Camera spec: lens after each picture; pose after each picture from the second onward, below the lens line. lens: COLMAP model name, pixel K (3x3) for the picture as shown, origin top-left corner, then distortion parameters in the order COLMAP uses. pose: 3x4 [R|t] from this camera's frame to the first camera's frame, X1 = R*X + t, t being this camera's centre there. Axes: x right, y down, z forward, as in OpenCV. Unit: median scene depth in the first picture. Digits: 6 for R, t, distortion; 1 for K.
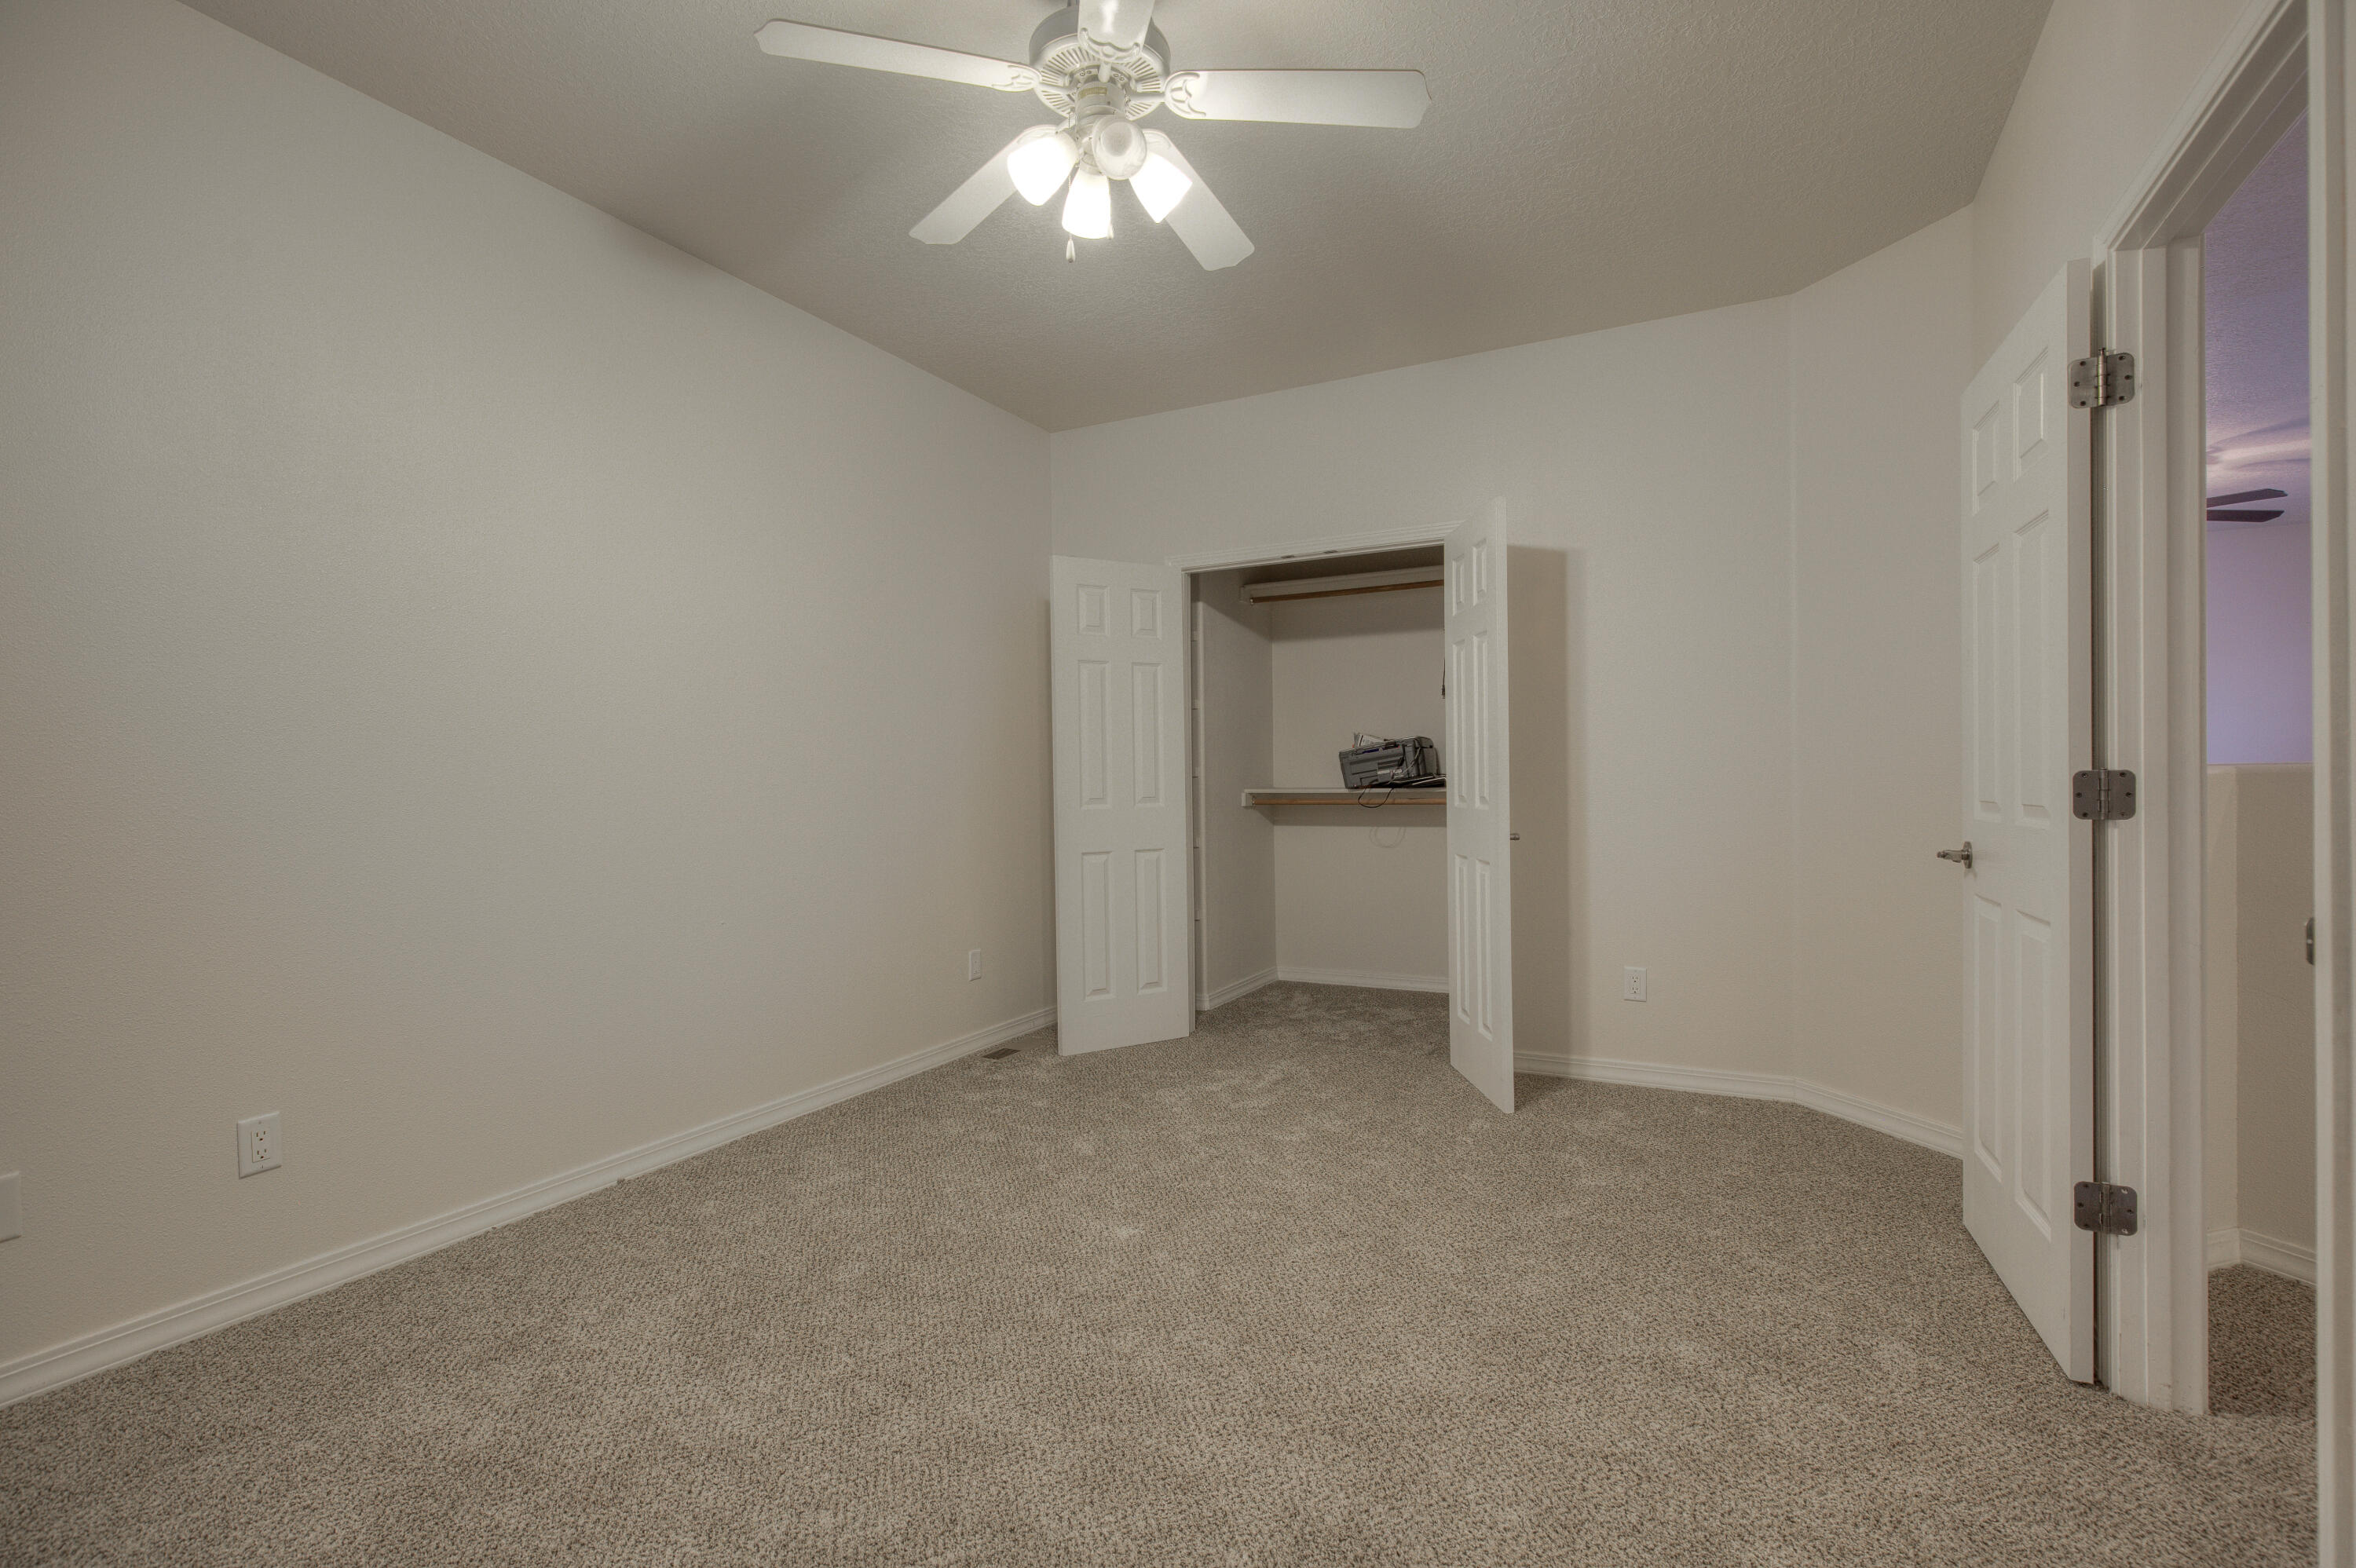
lens RADIAL K [[1079.0, 0, 1178.0], [0, 1079.0, 784.0], [0, 0, 1]] dist [0.000903, -0.000112]
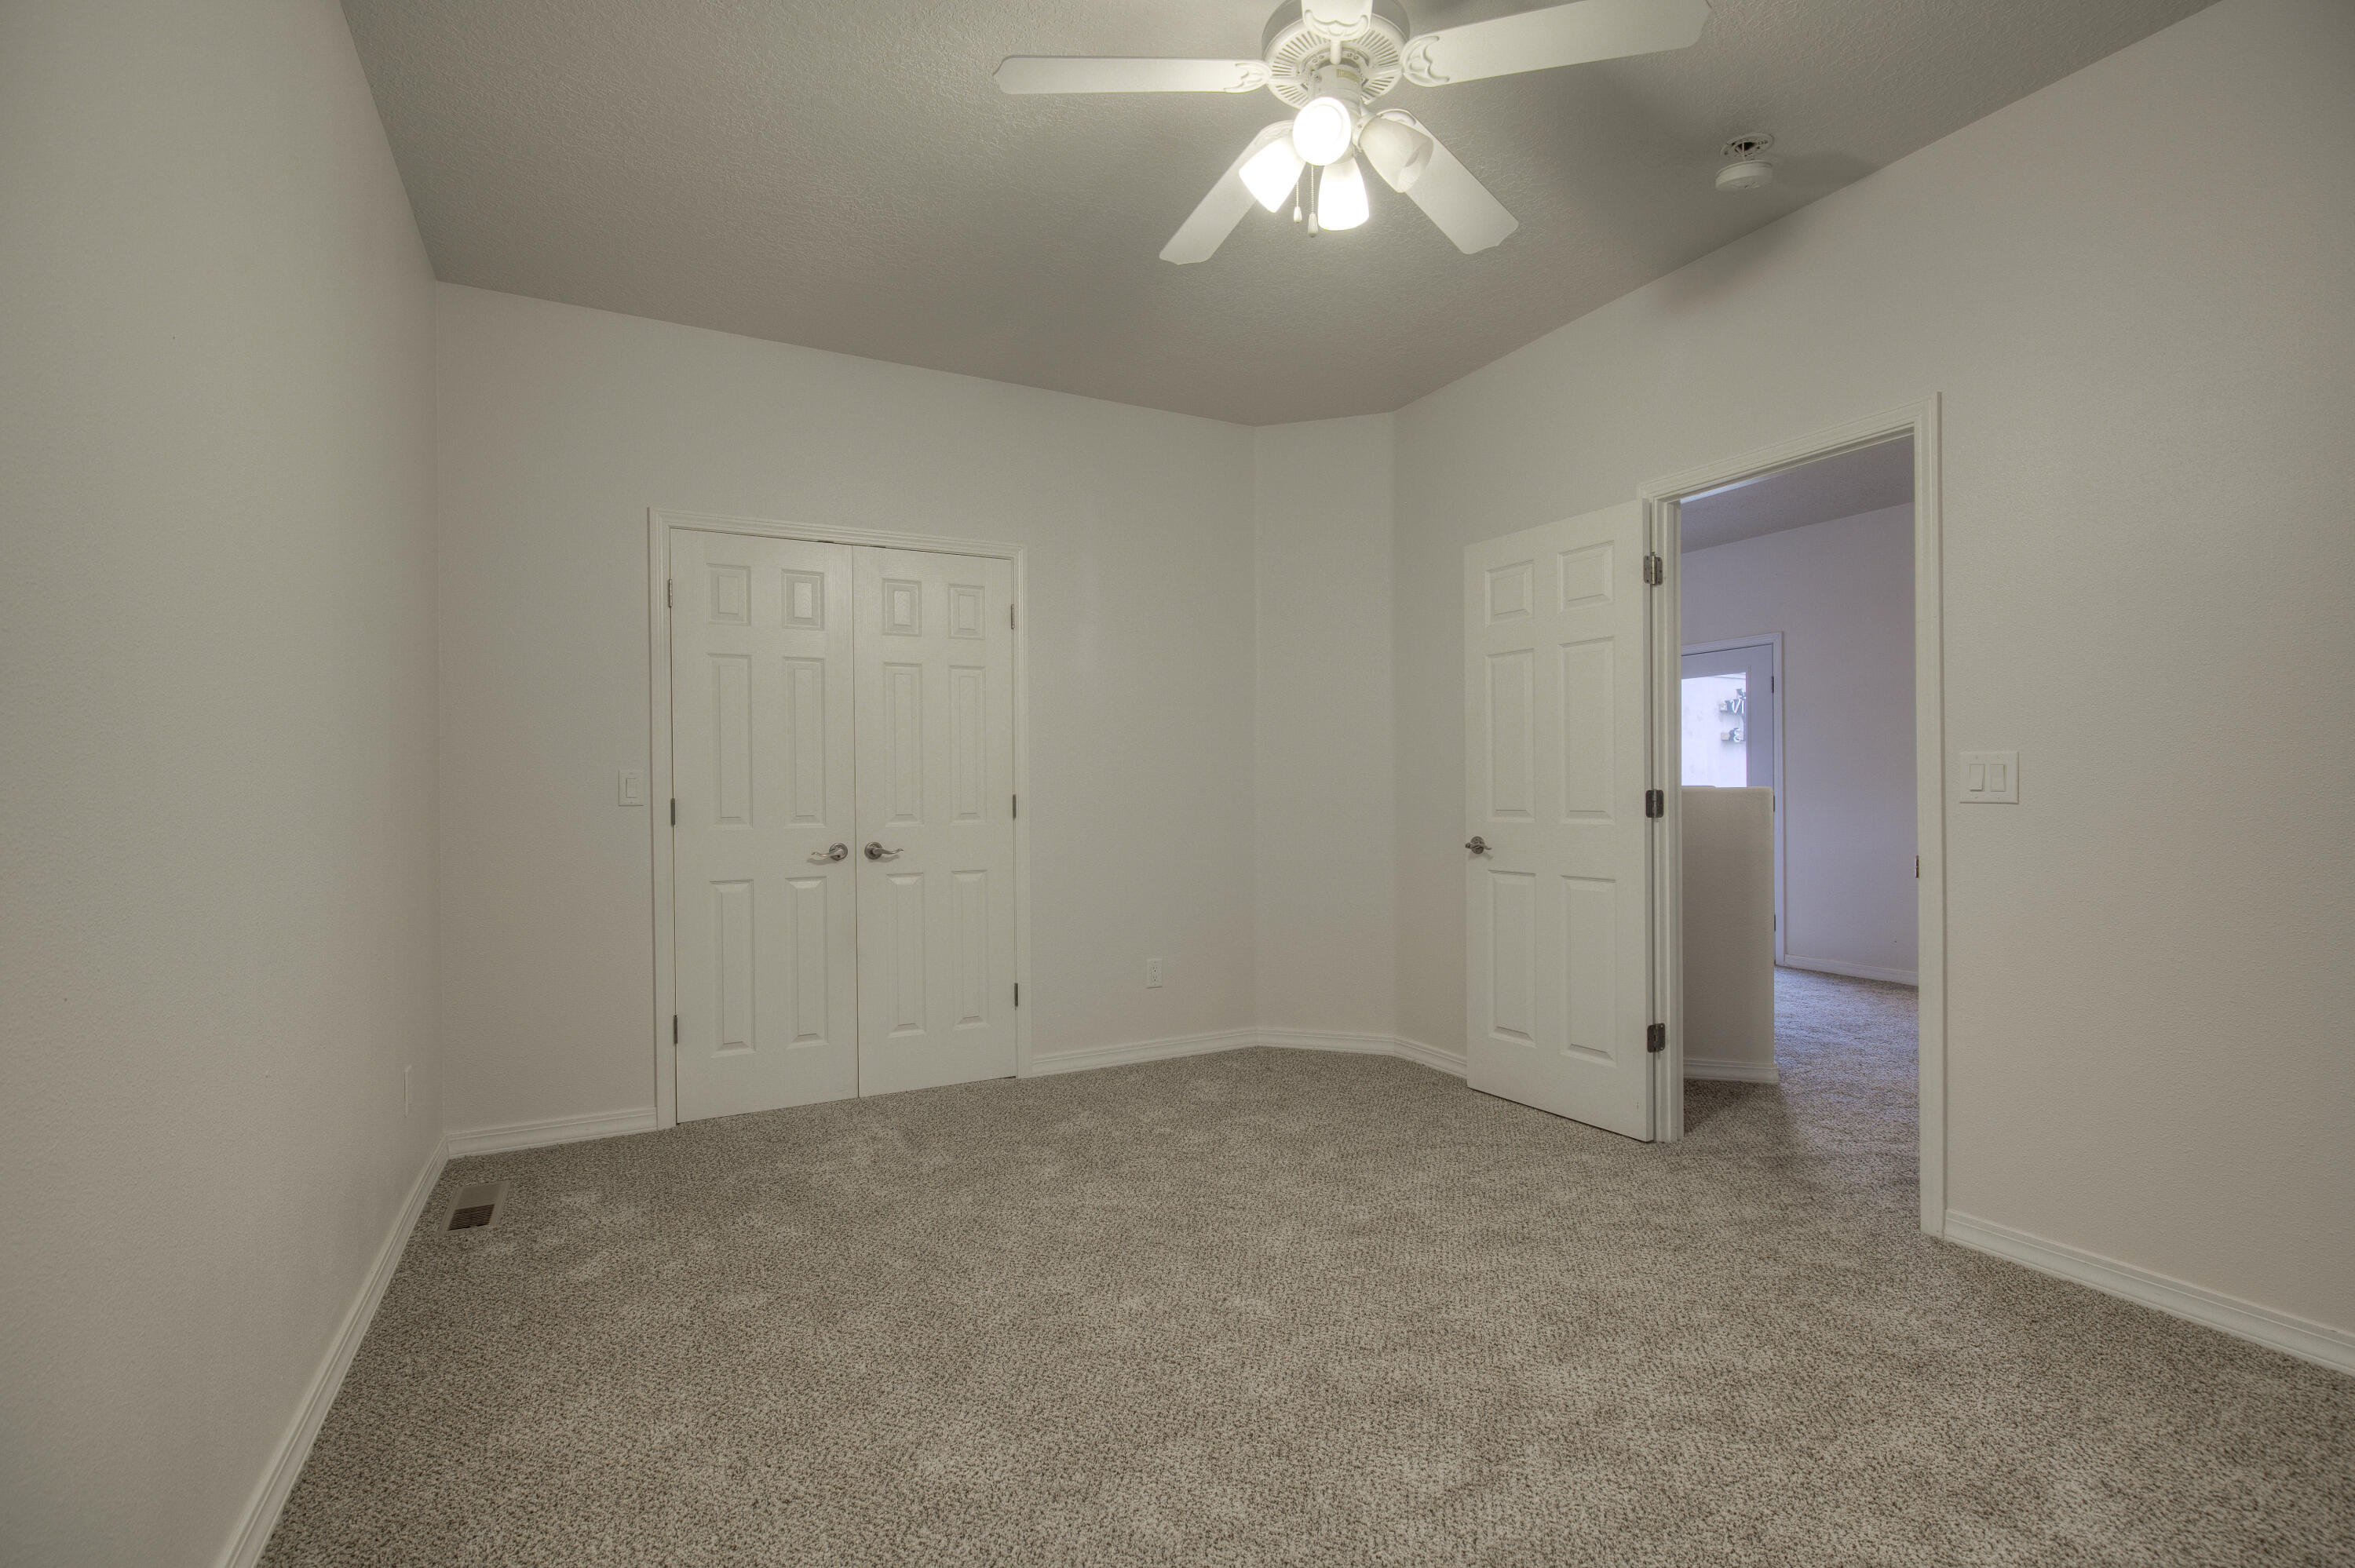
lens RADIAL K [[1078.5, 0, 1177.5], [0, 1078.5, 784.0], [0, 0, 1]] dist [0.000903, -0.000112]
pose [[0.573963, 0.012383, 0.818788, -0.728689], [0.004569, 0.999822, -0.018324, 0.005323], [-0.818869, 0.014259, 0.573804, 0.441214]]
